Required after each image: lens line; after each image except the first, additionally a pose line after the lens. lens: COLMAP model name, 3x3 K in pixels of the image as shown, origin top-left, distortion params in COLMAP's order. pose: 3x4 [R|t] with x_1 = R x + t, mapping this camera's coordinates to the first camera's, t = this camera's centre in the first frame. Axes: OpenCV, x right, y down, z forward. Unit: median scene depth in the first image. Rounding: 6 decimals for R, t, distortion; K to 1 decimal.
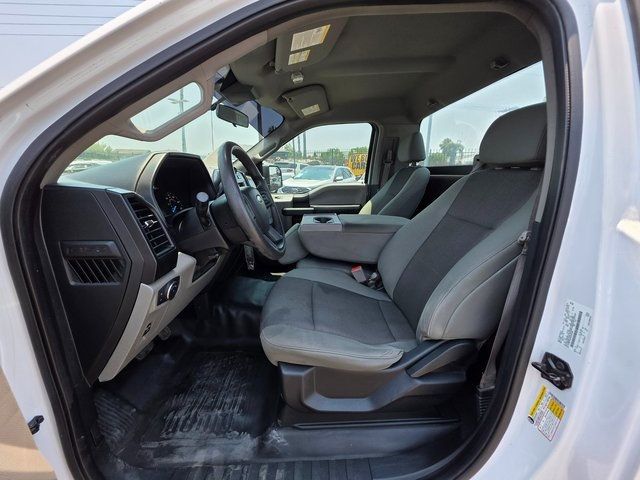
lens RADIAL K [[255.9, 0, 323.0], [0, 255.9, 237.7], [0, 0, 1]] dist [0.001156, 0.000437]
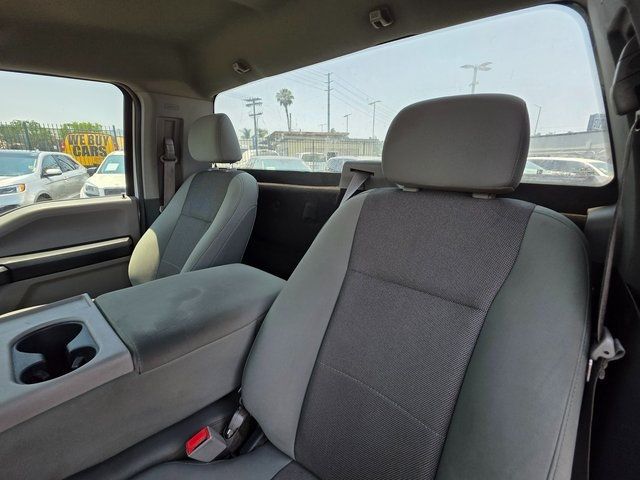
lens RADIAL K [[261.7, 0, 319.0], [0, 261.7, 235.8], [0, 0, 1]] dist [-0.005045, -0.000235]
pose [[0.663384, -0.202163, 0.720452, 0.016224], [0.174765, 0.978044, 0.113523, -0.133418], [-0.727584, 0.050601, 0.684150, 0.352883]]
